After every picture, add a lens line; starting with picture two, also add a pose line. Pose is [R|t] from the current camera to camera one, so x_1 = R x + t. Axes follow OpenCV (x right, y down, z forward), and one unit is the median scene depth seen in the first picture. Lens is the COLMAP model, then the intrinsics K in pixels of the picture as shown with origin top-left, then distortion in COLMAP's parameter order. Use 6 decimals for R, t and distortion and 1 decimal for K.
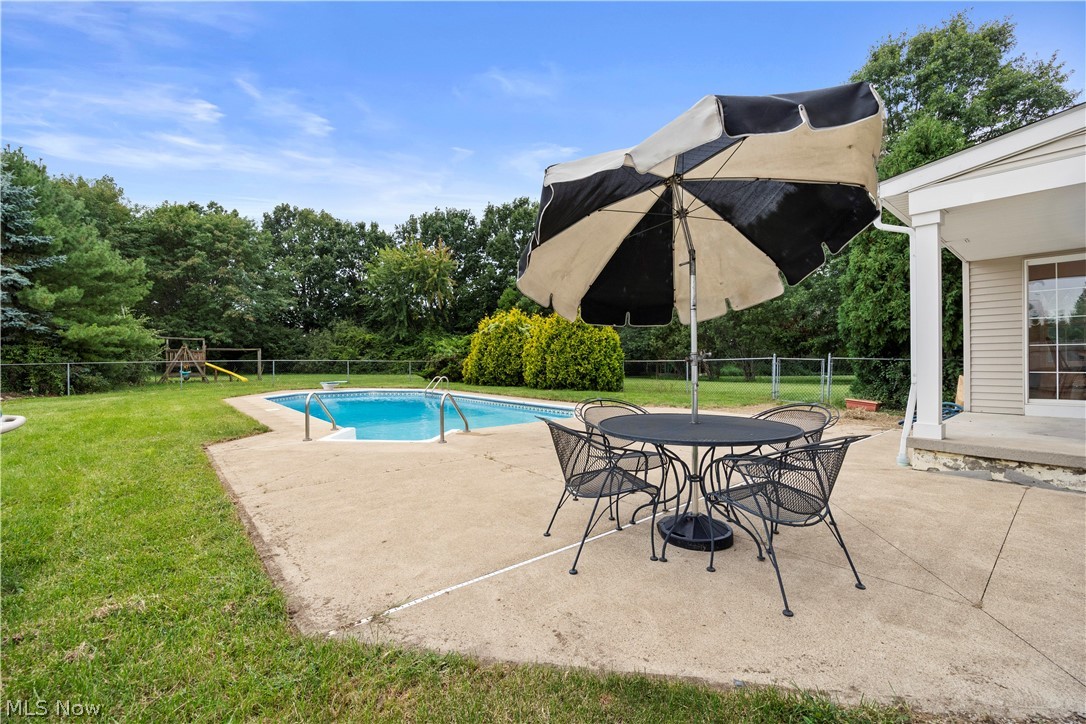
lens RADIAL K [[472.6, 0, 541.6], [0, 472.6, 361.9], [0, 0, 1]] dist [-0.020812, 0.001509]
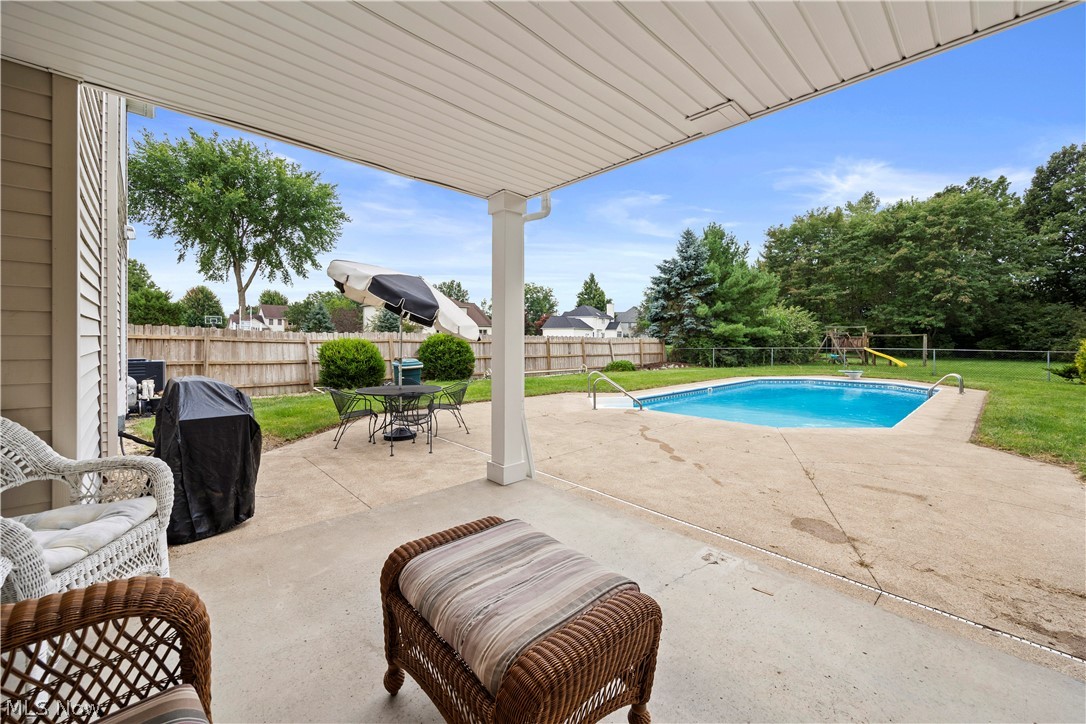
lens RADIAL K [[429.3, 0, 545.6], [0, 429.3, 342.9], [0, 0, 1]] dist [0.001960, 0.000320]
pose [[0.047965, 0.006353, -0.998829, 0.198380], [-0.003899, 0.999973, 0.006173, -0.009342], [0.998841, 0.003599, 0.047988, 0.128300]]
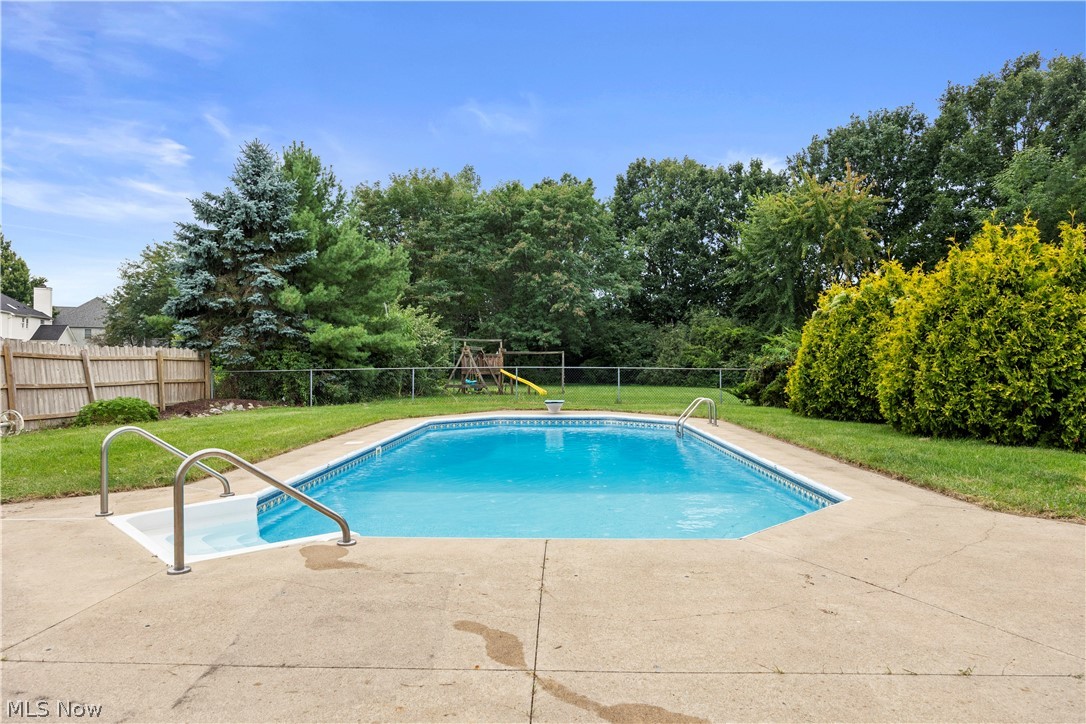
lens RADIAL K [[674.9, 0, 540.7], [0, 674.9, 356.9], [0, 0, 1]] dist [-0.007868, 0.000411]
pose [[0.749381, -0.007603, -0.662095, 0.067097], [-0.004337, 0.999856, -0.016392, -0.001165], [0.662124, 0.015155, 0.749241, 0.128352]]
